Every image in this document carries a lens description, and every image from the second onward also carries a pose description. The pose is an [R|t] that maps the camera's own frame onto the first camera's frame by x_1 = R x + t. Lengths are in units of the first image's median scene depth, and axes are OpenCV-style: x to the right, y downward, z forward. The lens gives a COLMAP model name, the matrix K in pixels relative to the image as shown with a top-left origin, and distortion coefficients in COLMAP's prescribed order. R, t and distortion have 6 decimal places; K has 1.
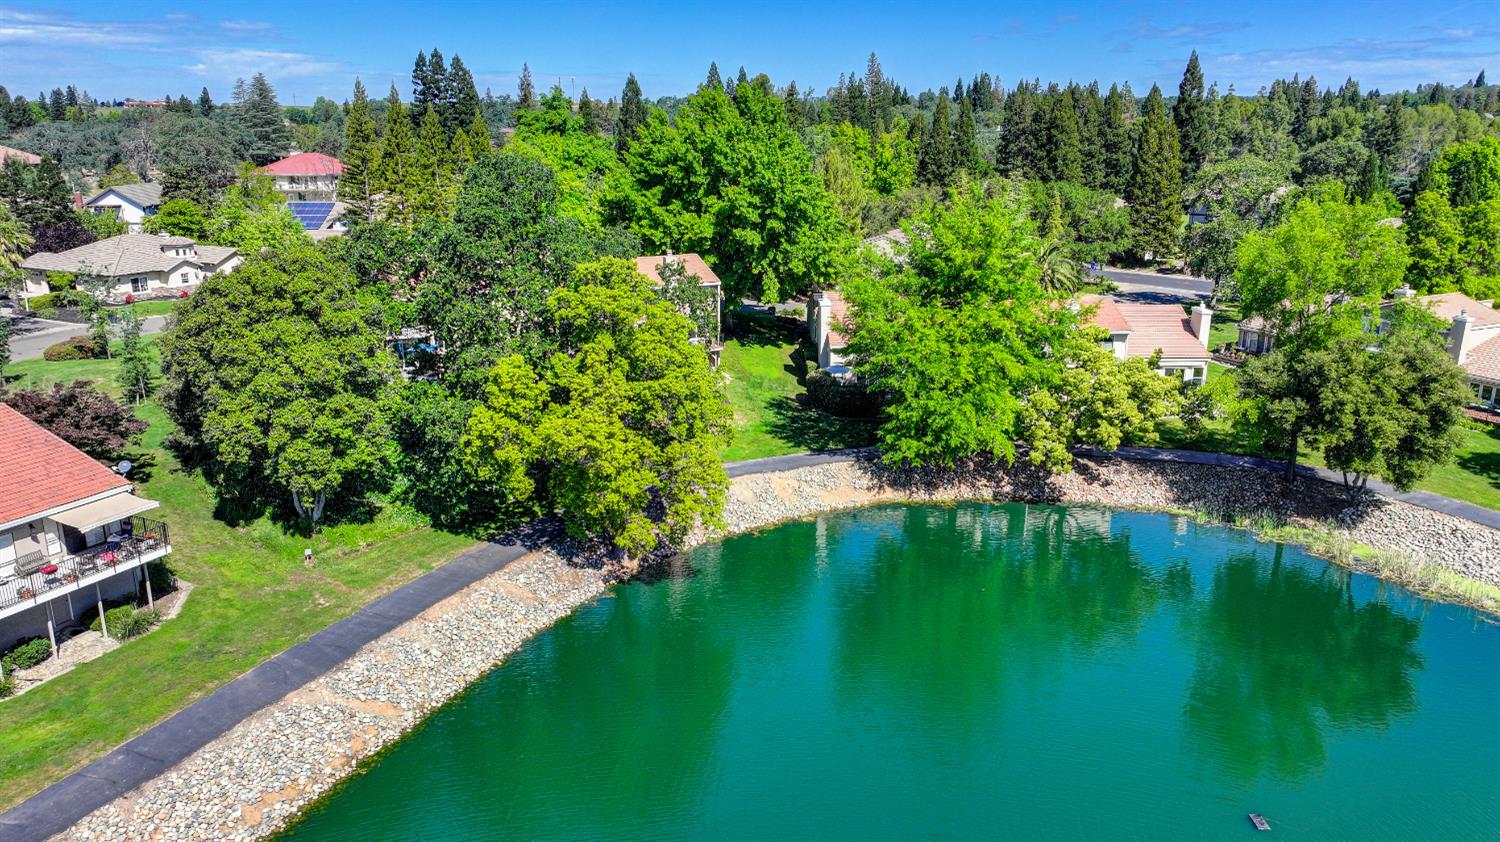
lens RADIAL K [[1062.0, 0, 757.7], [0, 1062.0, 418.9], [0, 0, 1]] dist [0.001315, 0.009775]
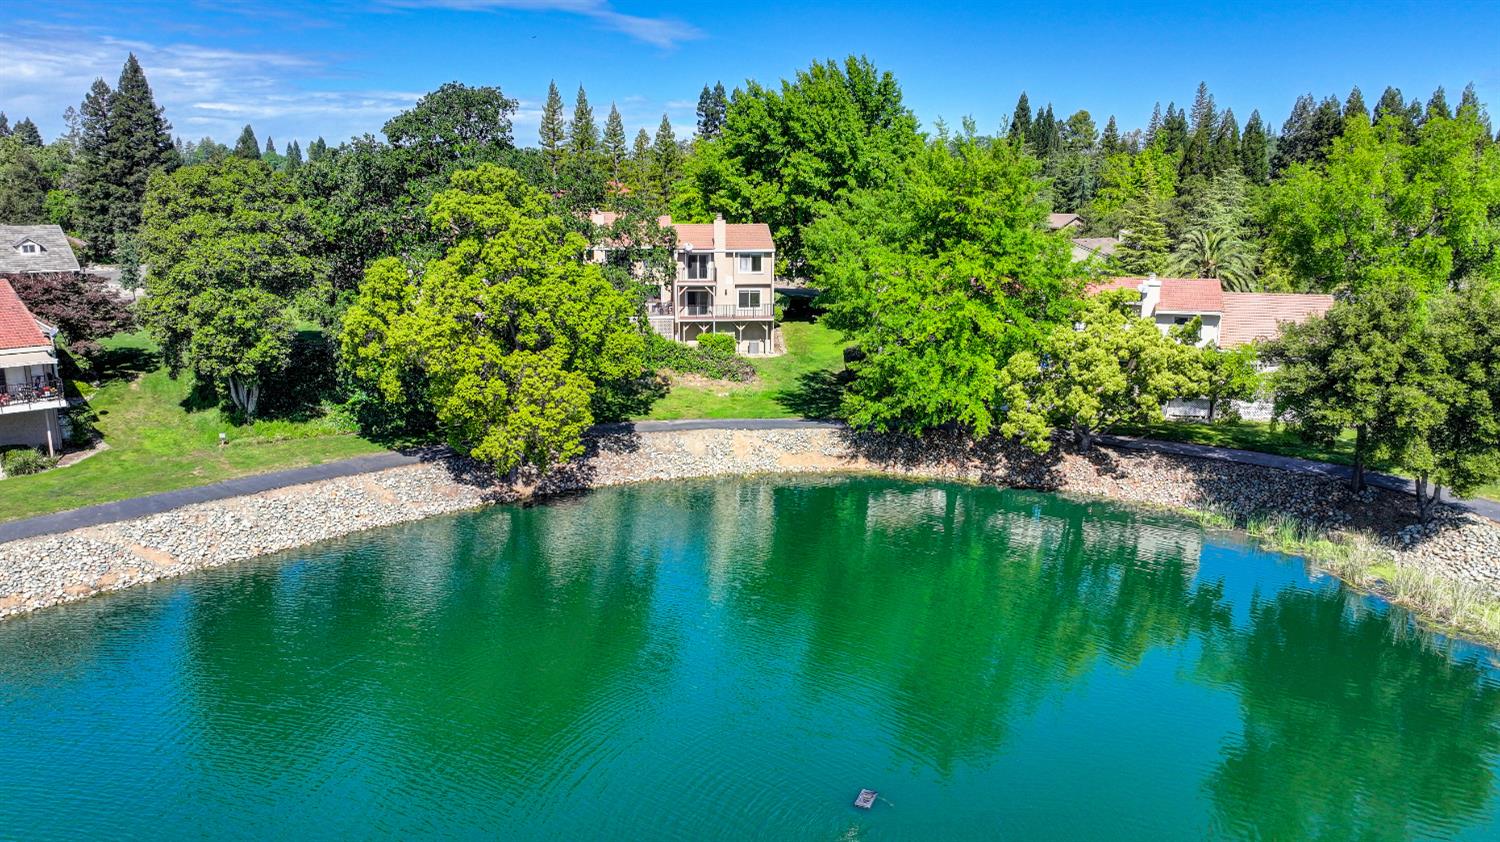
lens RADIAL K [[1062.0, 0, 757.7], [0, 1062.0, 418.9], [0, 0, 1]] dist [0.001315, 0.009775]
pose [[0.937423, 0.072927, -0.340470, 0.353199], [-0.092809, 0.994778, -0.042457, 0.080426], [0.335596, 0.071398, 0.939296, 0.127651]]
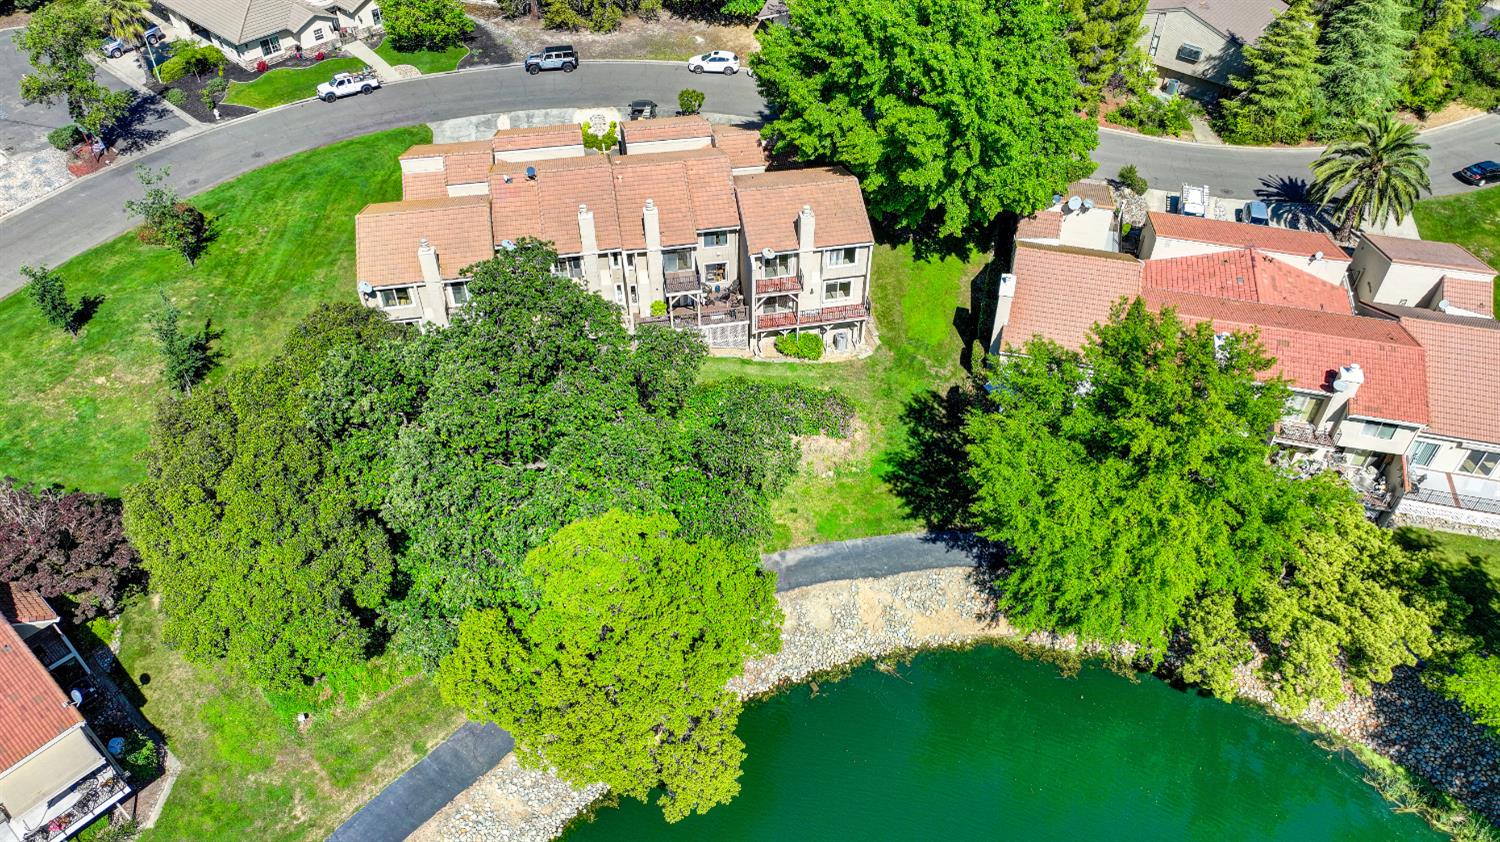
lens RADIAL K [[1062.0, 0, 757.7], [0, 1062.0, 418.9], [0, 0, 1]] dist [0.001315, 0.009775]
pose [[0.958591, 0.192512, -0.209865, 0.085913], [-0.075727, 0.882693, 0.463809, -0.446821], [0.274535, -0.428711, 0.860719, 0.321116]]
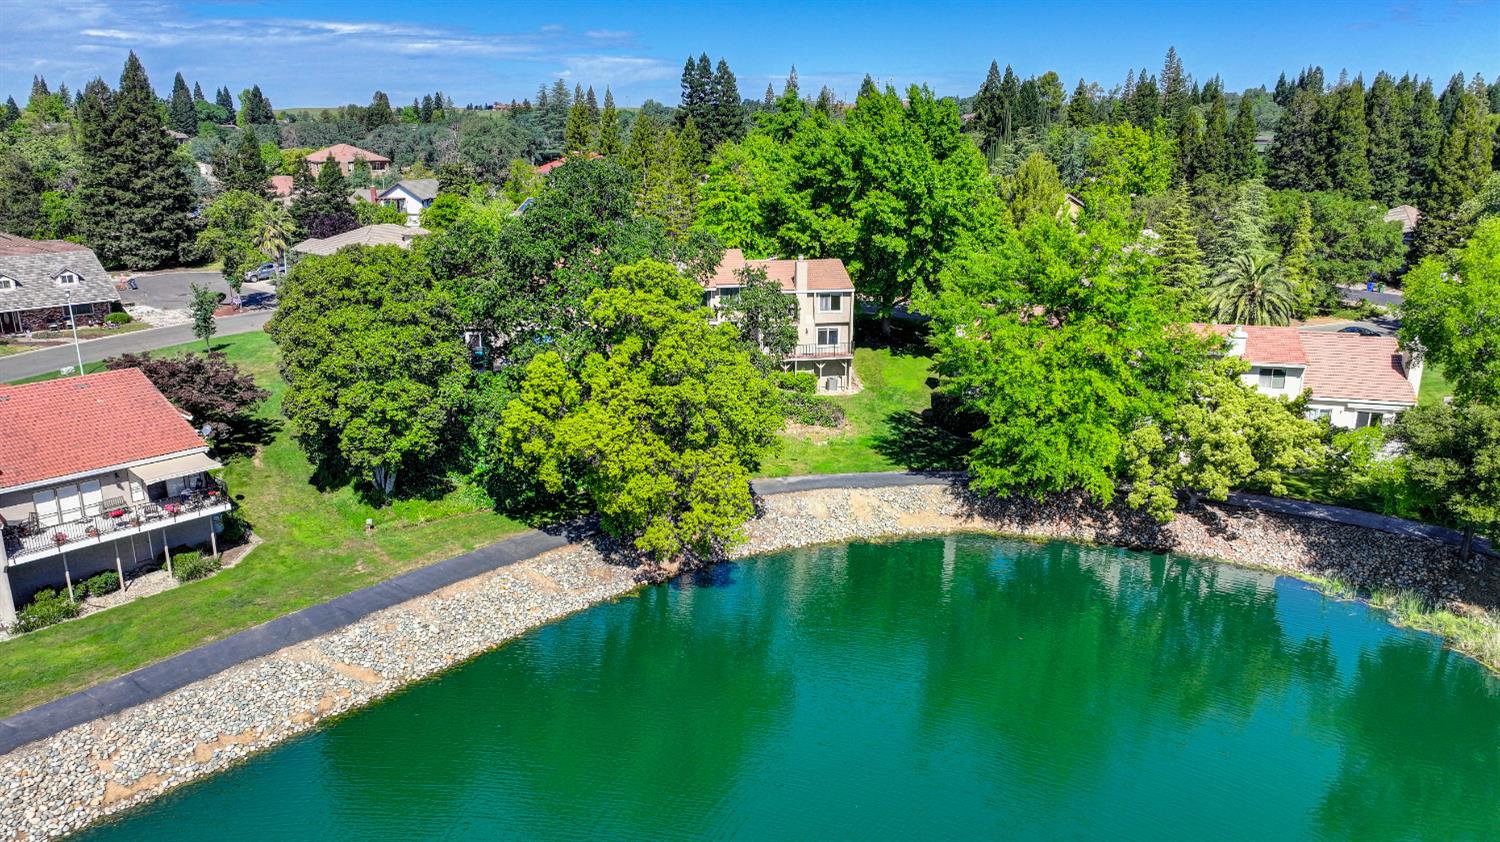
lens RADIAL K [[1062.0, 0, 757.7], [0, 1062.0, 418.9], [0, 0, 1]] dist [0.001315, 0.009775]
pose [[0.957331, 0.076146, -0.278780, 0.196896], [-0.076101, 0.997039, 0.011003, -0.016995], [0.278792, 0.010682, 0.960292, 0.049431]]
